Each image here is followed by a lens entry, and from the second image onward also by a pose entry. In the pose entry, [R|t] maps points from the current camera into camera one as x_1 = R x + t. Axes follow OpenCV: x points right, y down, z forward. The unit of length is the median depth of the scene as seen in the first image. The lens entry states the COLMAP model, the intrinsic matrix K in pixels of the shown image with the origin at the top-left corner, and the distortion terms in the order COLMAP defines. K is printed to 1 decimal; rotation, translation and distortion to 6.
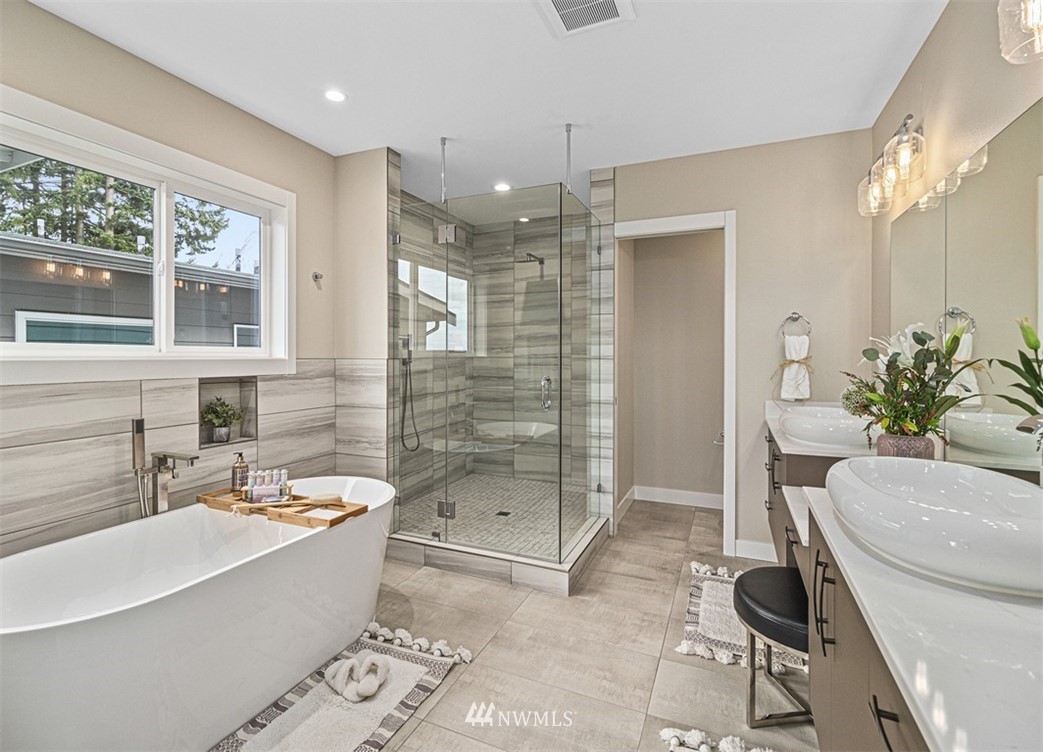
lens RADIAL K [[486.9, 0, 518.1], [0, 486.9, 358.0], [0, 0, 1]] dist [-0.001874, 0.000246]
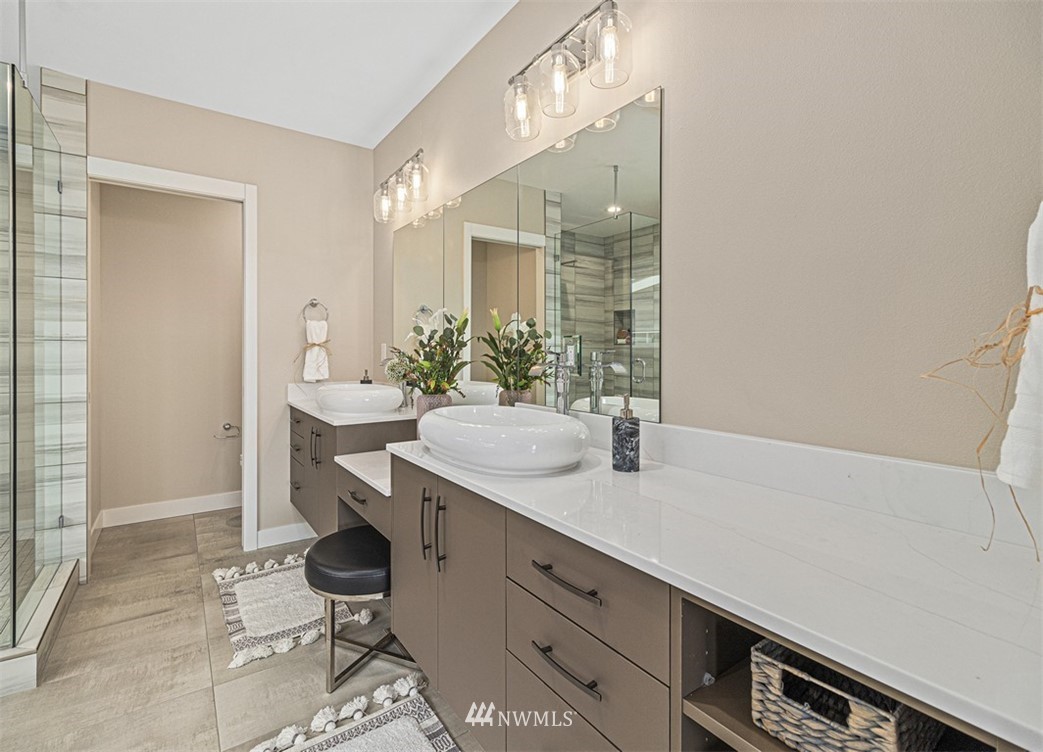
lens RADIAL K [[487.0, 0, 514.1], [0, 487.0, 355.1], [0, 0, 1]] dist [-0.000087, 0.000767]
pose [[0.524987, -0.005983, 0.851089, -0.096559], [0.002655, 0.999982, 0.005392, 0.022483], [-0.851106, -0.000571, 0.524994, 0.067591]]
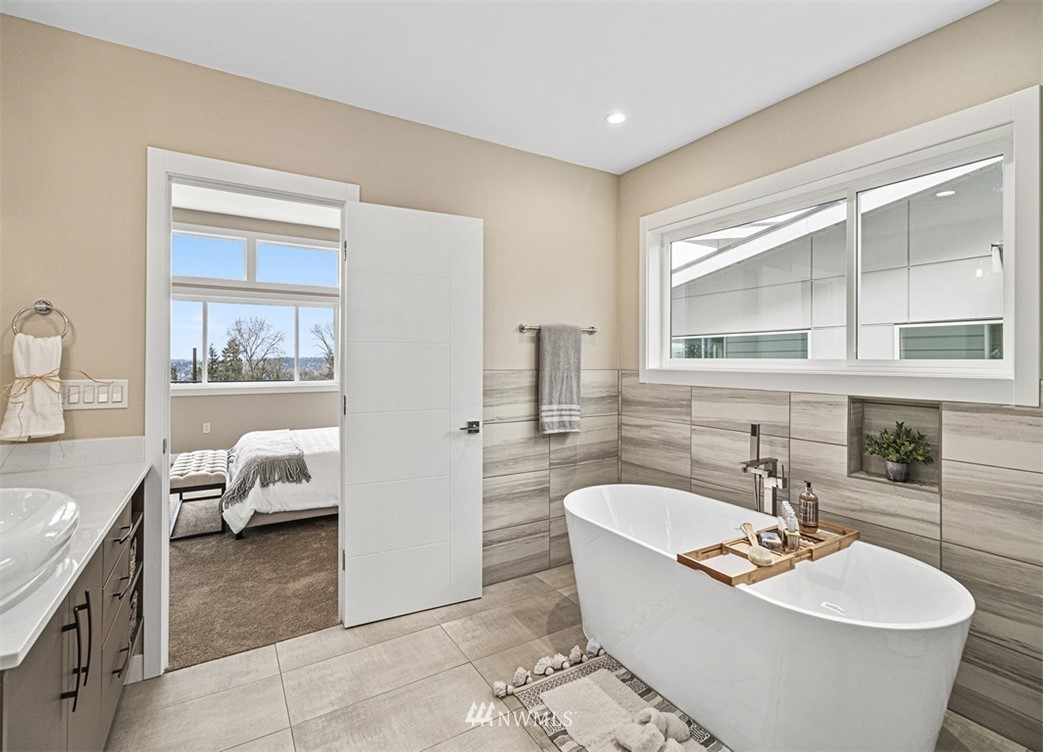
lens RADIAL K [[486.9, 0, 518.1], [0, 486.9, 358.0], [0, 0, 1]] dist [-0.001874, 0.000246]
pose [[-0.575226, -0.006579, -0.817968, 0.312637], [-0.007912, 0.999966, -0.002479, -0.015259], [0.817956, 0.005045, -0.575259, 0.759964]]
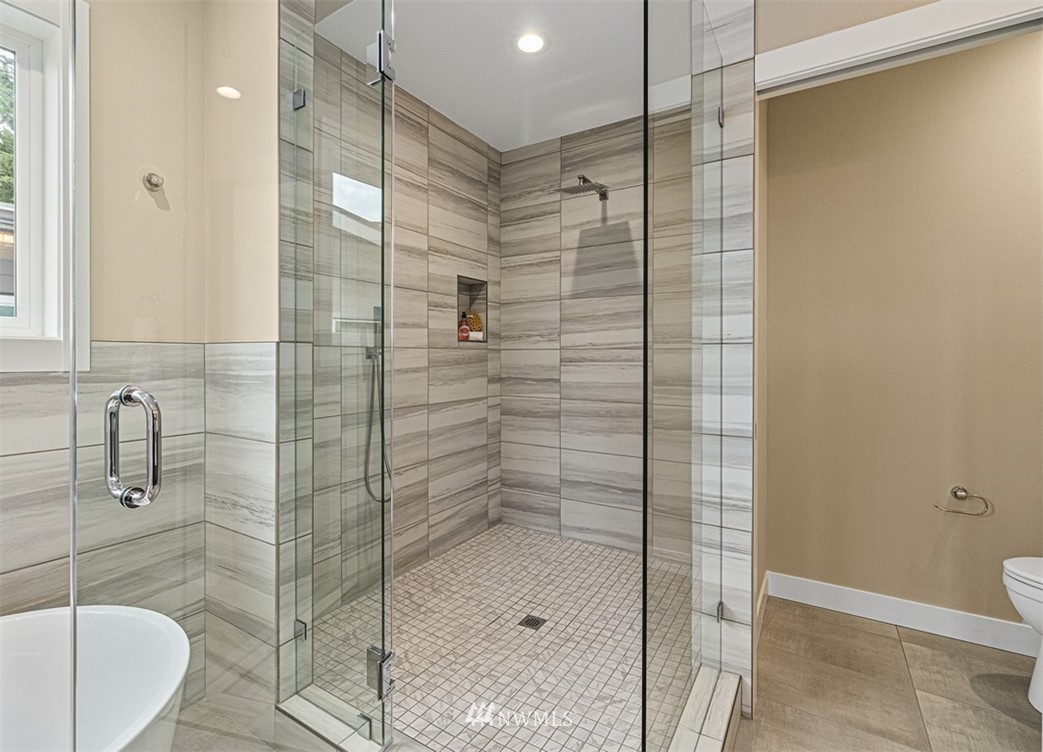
lens RADIAL K [[487.0, 0, 514.1], [0, 487.0, 355.1], [0, 0, 1]] dist [-0.000087, 0.000767]
pose [[0.989231, 0.000639, -0.146362, 0.037184], [-0.001978, 0.999958, -0.009001, 0.018535], [0.146350, 0.009193, 0.989190, 0.524028]]
